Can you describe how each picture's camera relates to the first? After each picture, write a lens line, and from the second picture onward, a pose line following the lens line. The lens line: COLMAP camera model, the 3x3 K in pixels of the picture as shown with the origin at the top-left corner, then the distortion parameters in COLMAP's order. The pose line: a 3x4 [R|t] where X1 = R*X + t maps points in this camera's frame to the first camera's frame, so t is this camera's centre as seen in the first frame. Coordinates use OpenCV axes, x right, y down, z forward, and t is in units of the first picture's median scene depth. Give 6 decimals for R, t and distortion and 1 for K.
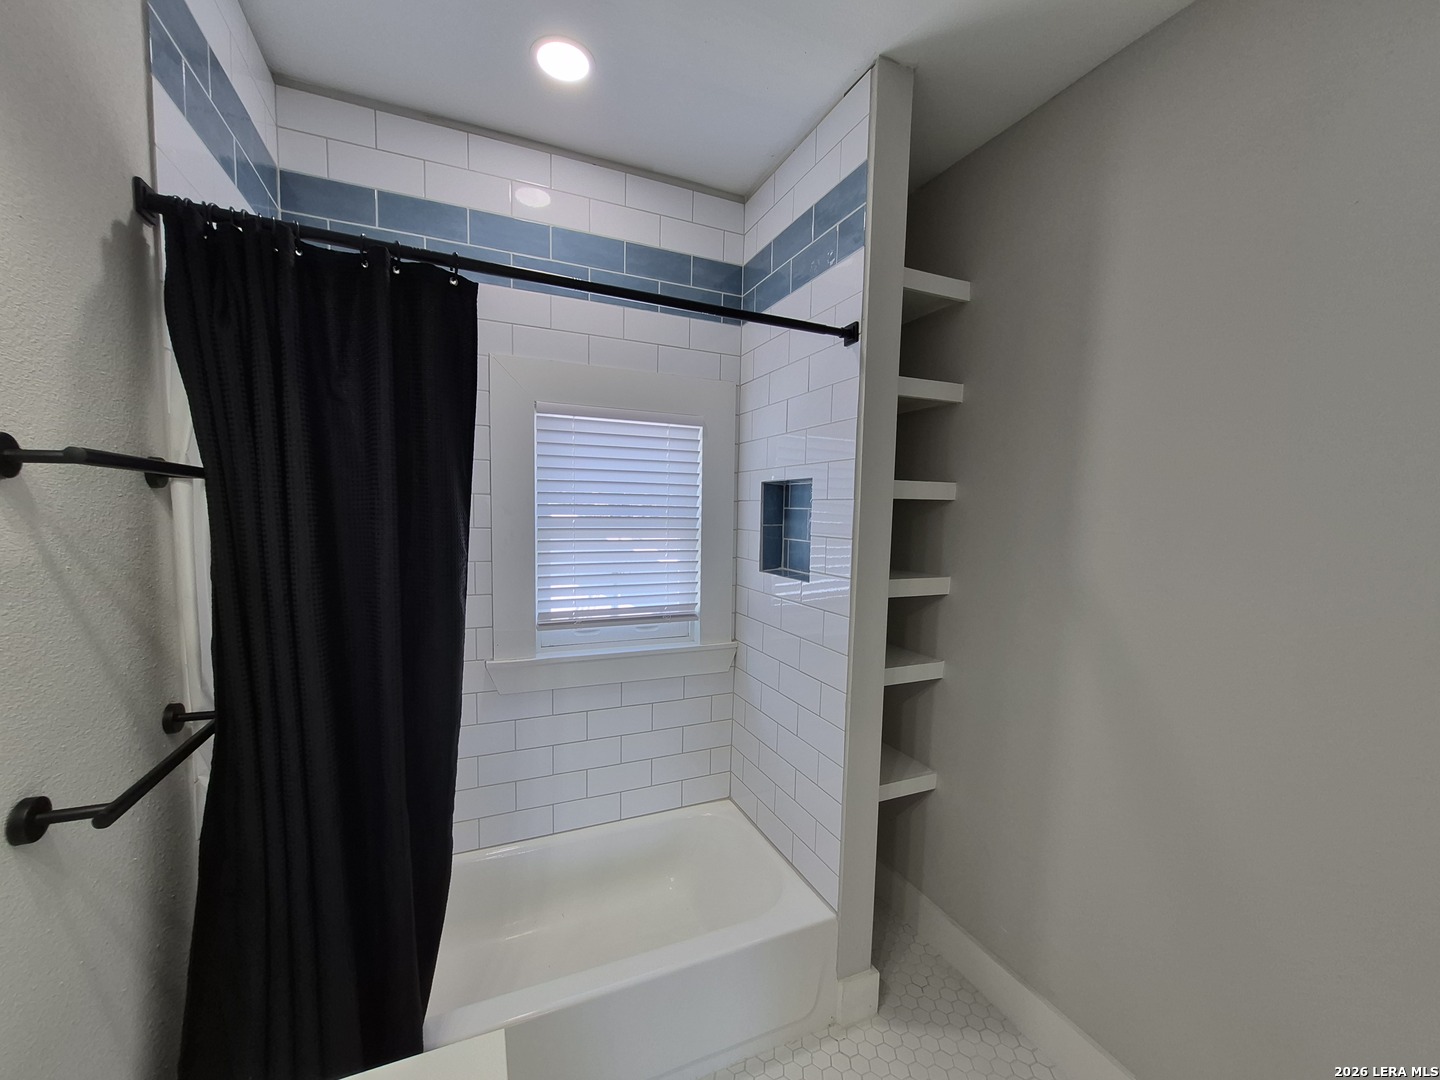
lens RADIAL K [[565.3, 0, 721.3], [0, 565.3, 561.1], [0, 0, 1]] dist [-0.008862, -0.000173]
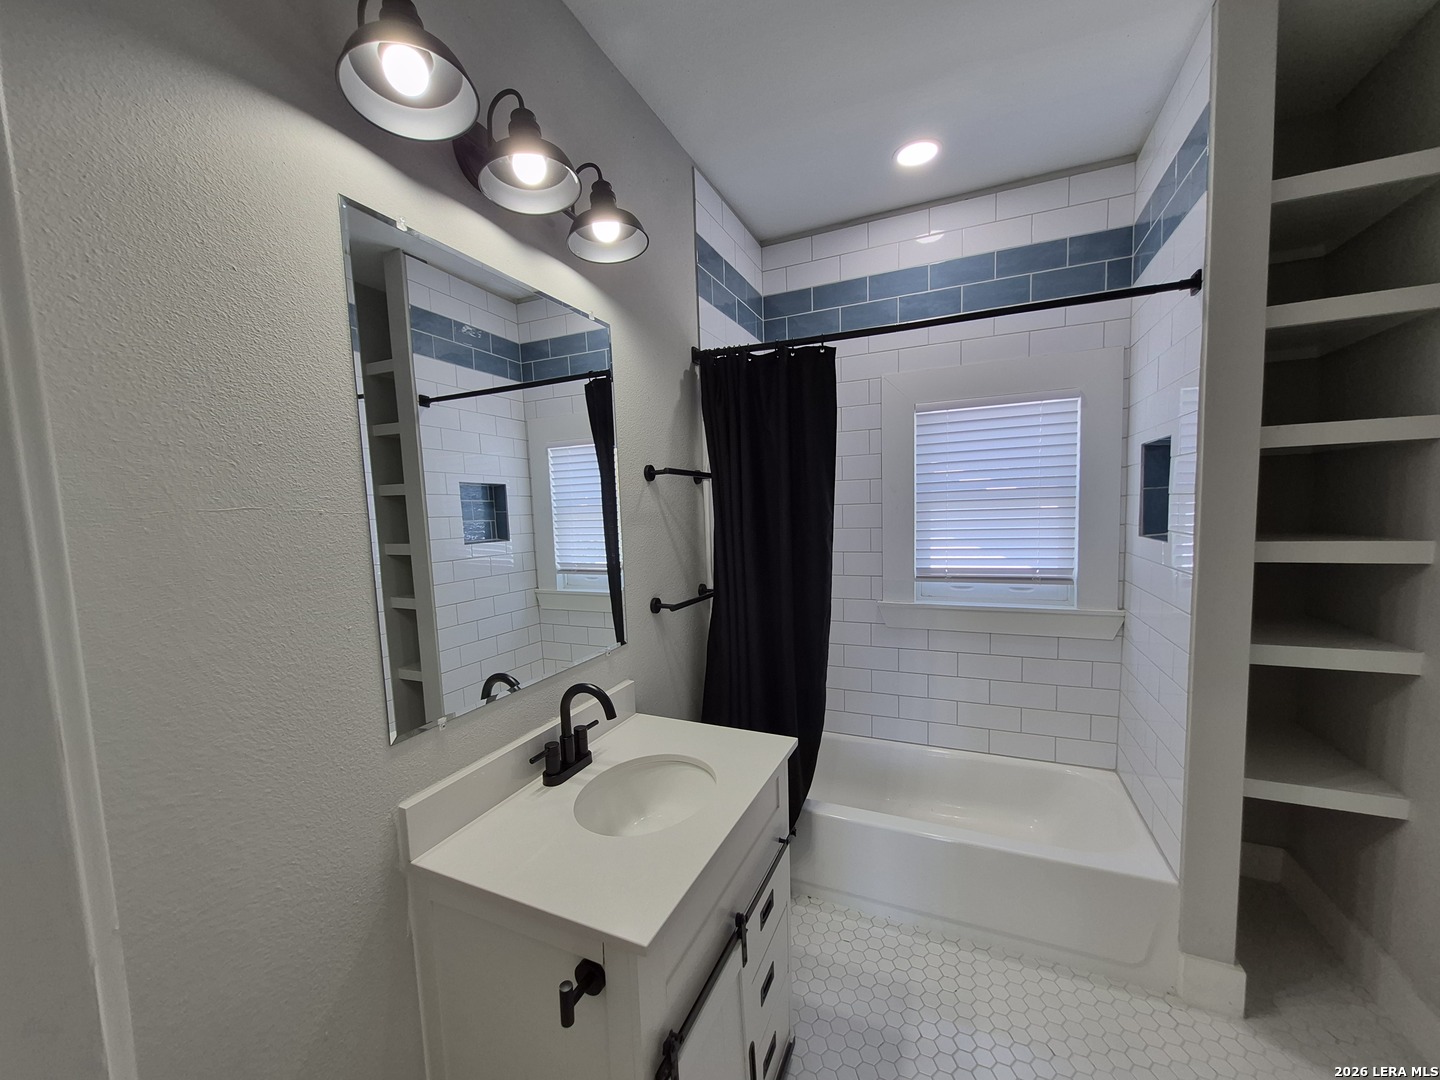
lens RADIAL K [[573.3, 0, 714.8], [0, 573.3, 560.7], [0, 0, 1]] dist [-0.035606, 0.000033]
pose [[0.670468, 0.019793, -0.741674, 0.339101], [-0.013434, 0.999804, 0.014537, 0.064473], [0.741816, 0.000217, 0.670603, -0.220287]]
